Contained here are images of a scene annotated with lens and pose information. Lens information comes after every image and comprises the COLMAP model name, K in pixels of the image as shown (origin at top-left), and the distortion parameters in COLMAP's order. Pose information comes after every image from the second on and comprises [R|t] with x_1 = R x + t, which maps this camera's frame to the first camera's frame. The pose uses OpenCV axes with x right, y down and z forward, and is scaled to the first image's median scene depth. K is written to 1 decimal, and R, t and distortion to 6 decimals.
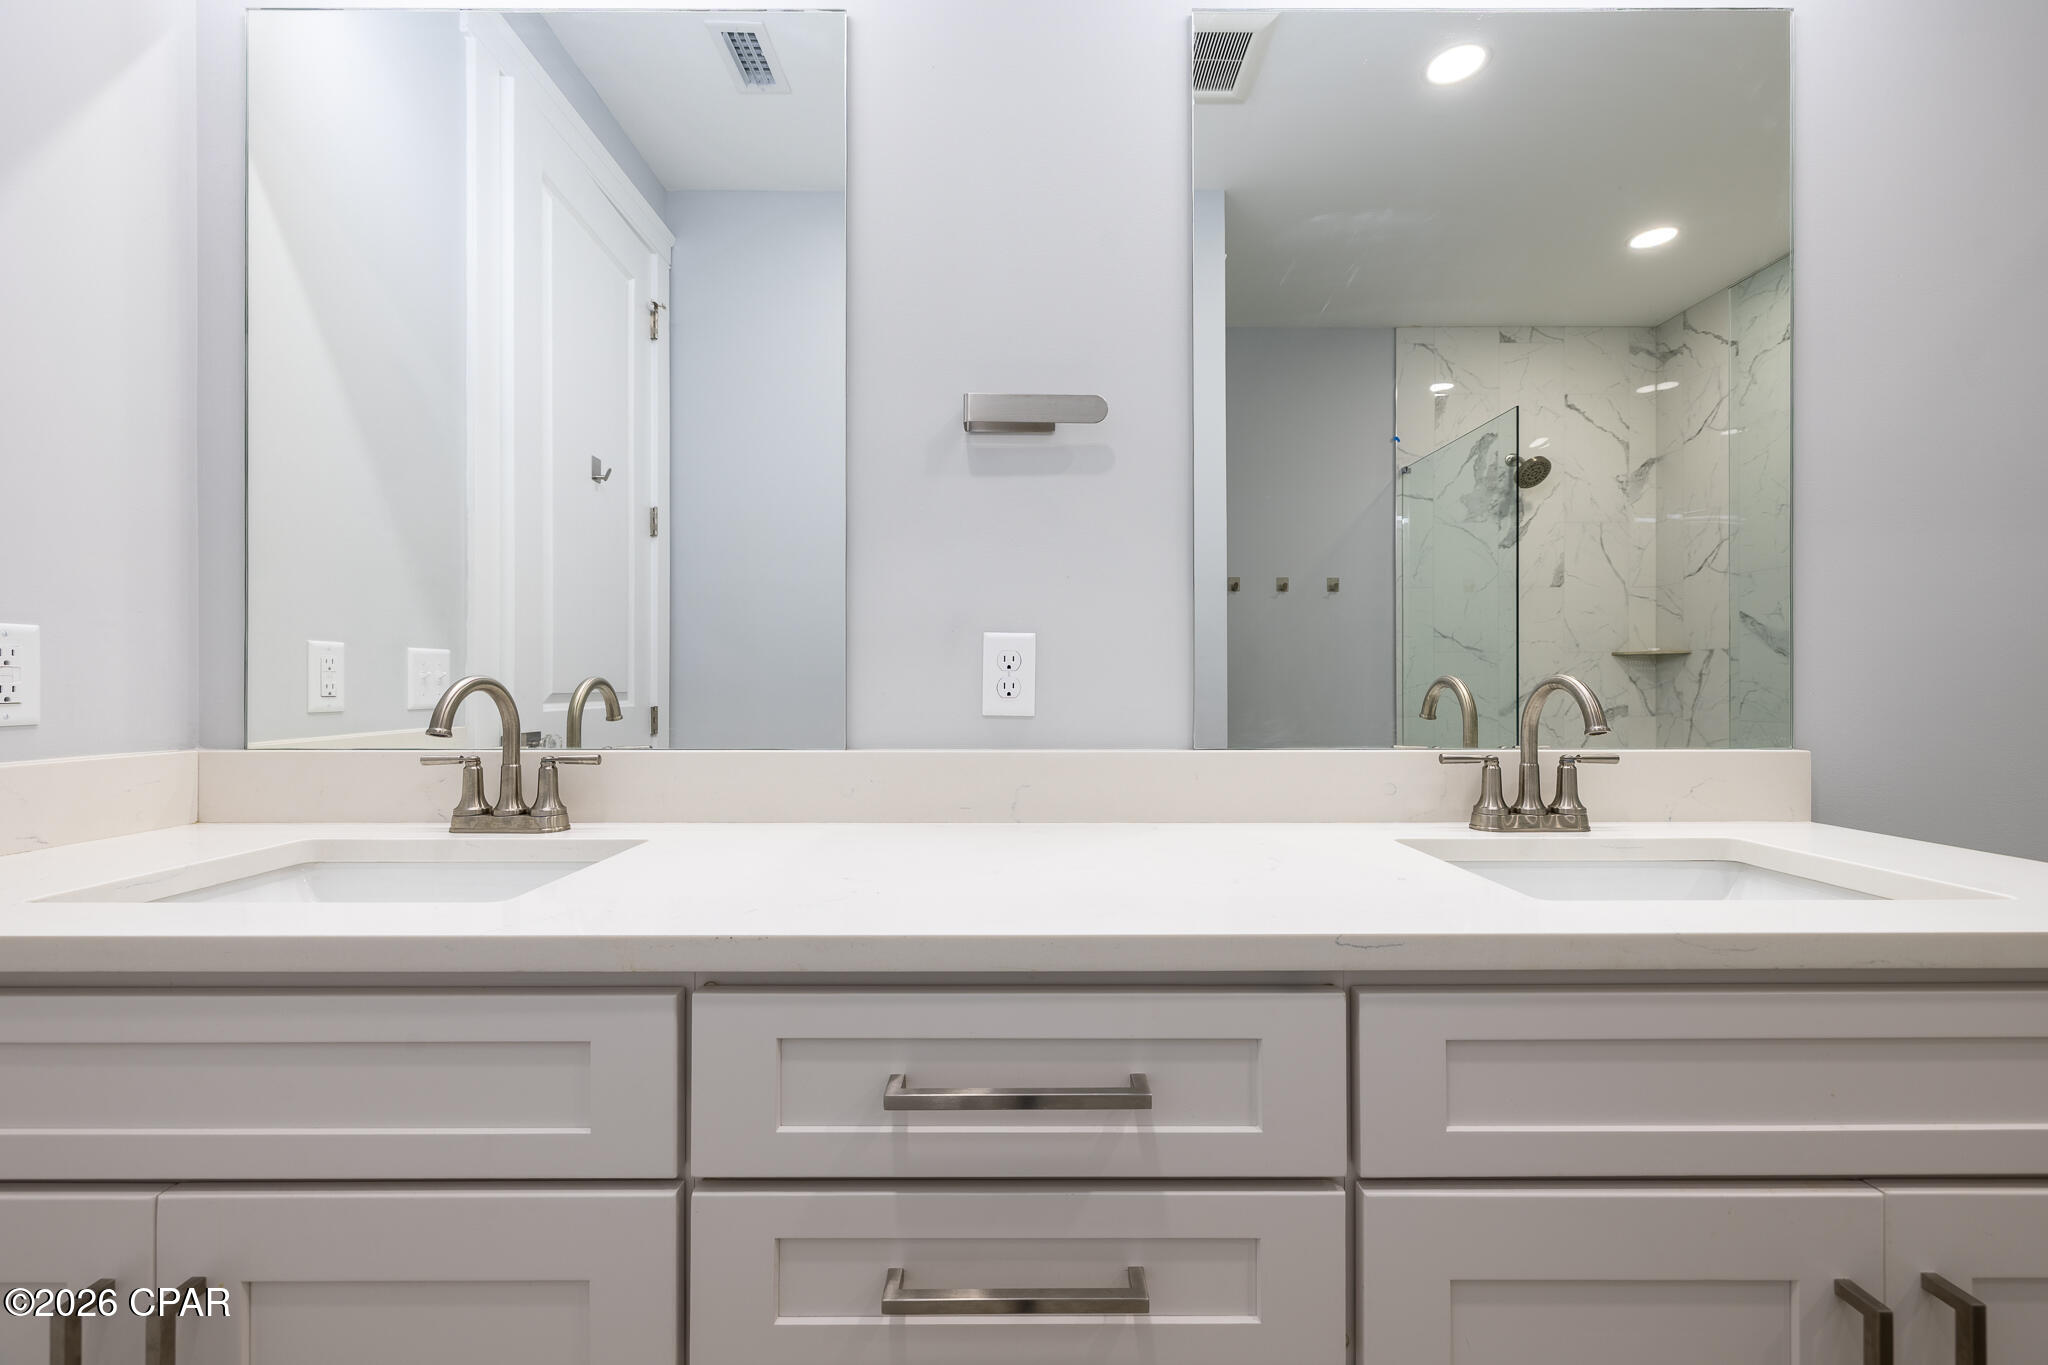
lens RADIAL K [[855.6, 0, 1020.2], [0, 855.6, 678.7], [0, 0, 1]] dist [-0.005003, -0.001087]
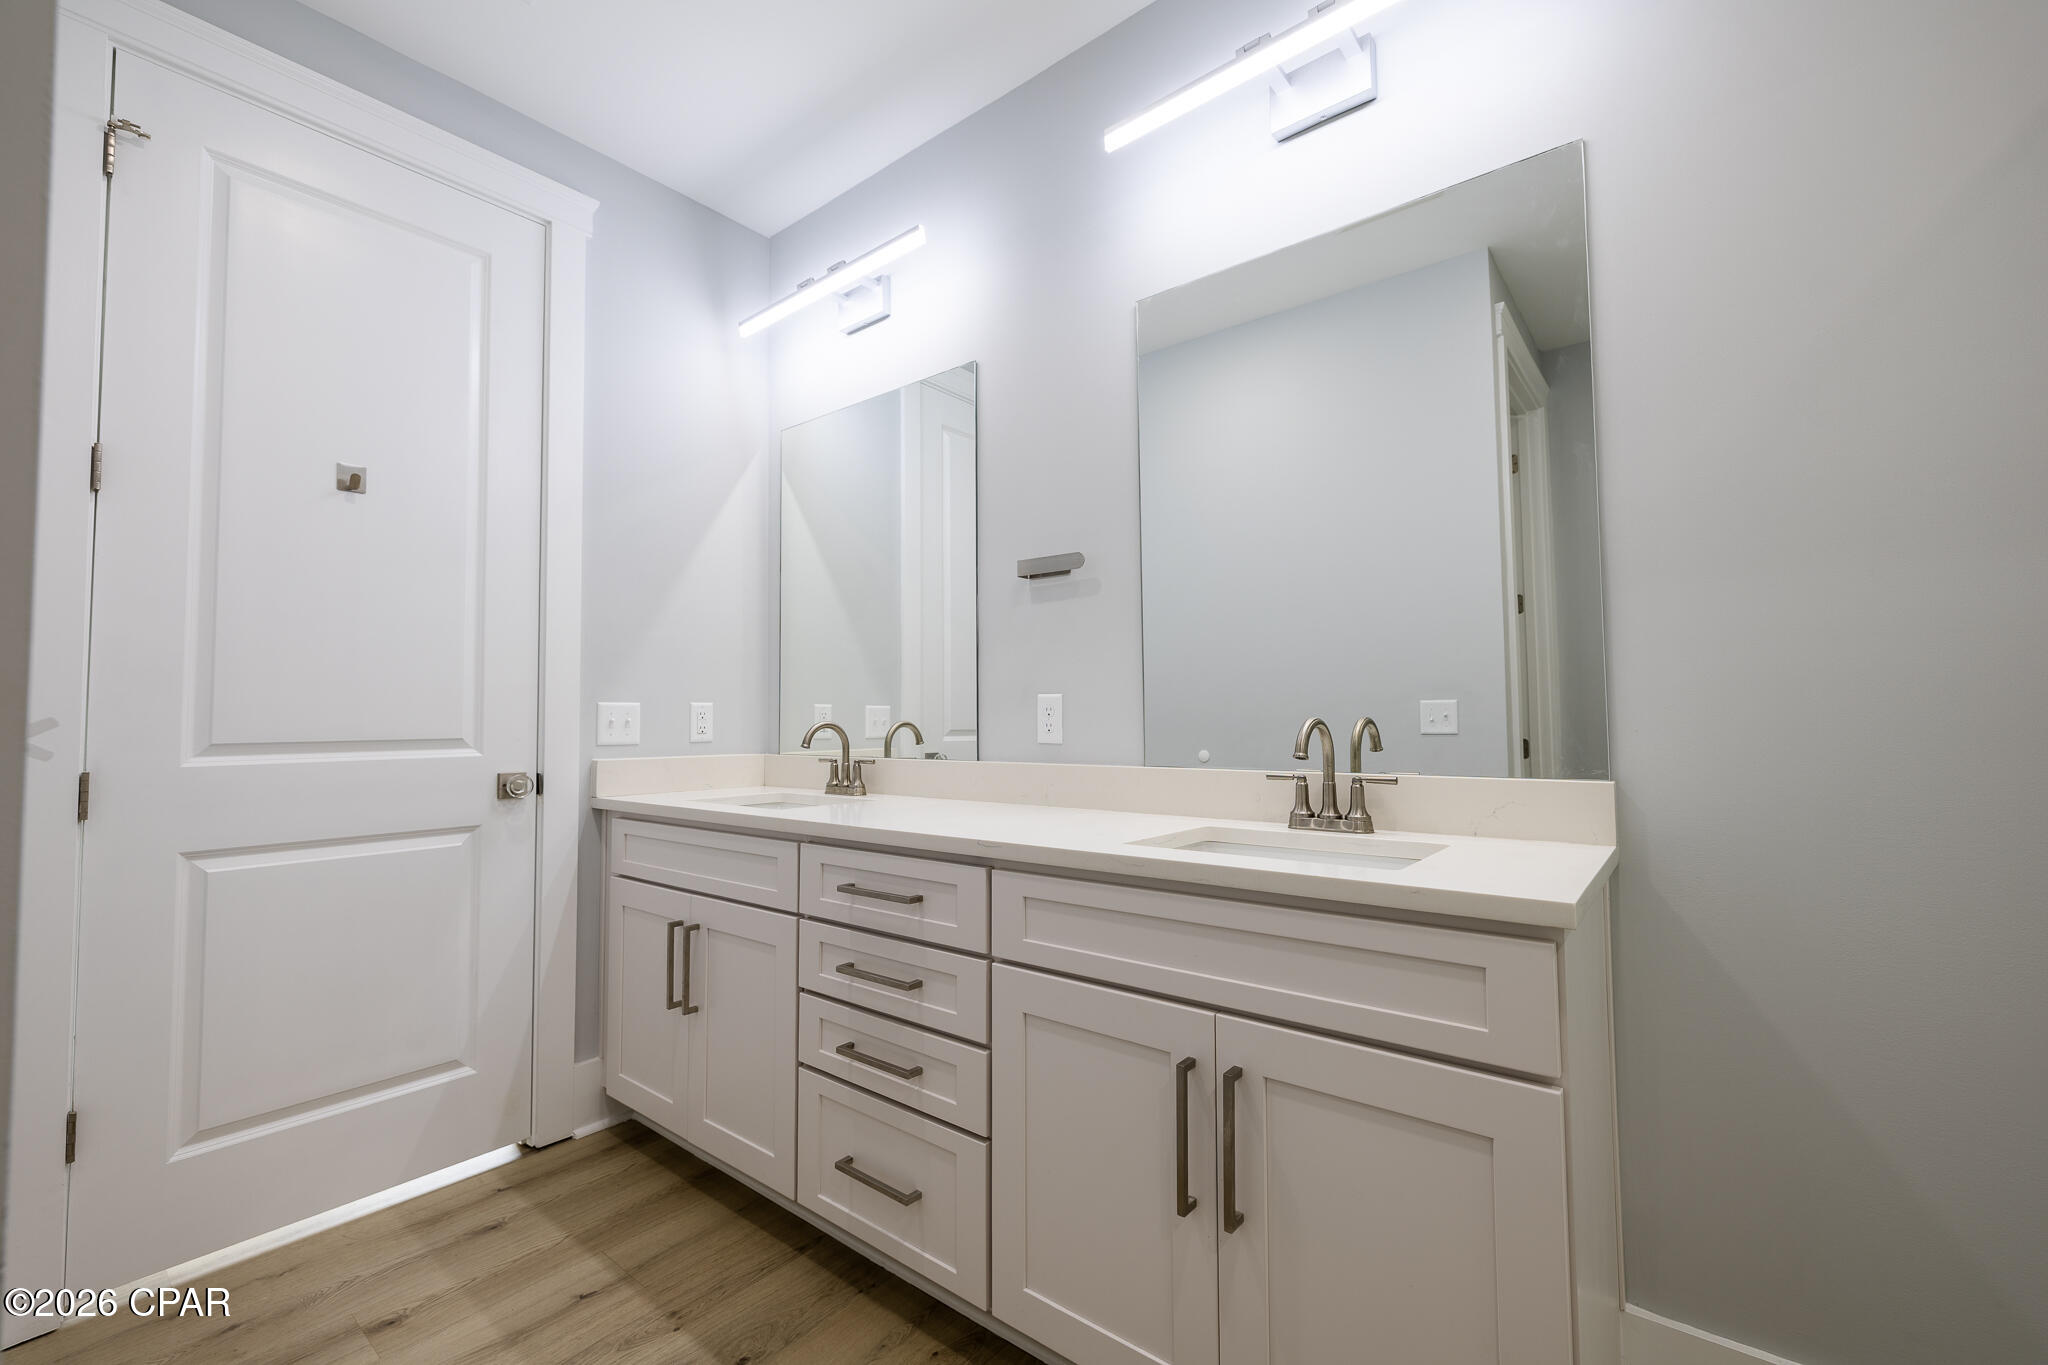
lens RADIAL K [[855.6, 0, 1012.2], [0, 855.6, 684.4], [0, 0, 1]] dist [-0.005003, -0.001087]
pose [[0.772885, -0.032035, -0.633737, 1.030482], [0.008658, 0.999164, -0.039948, -0.006123], [0.634487, 0.025388, 0.772516, -0.365172]]
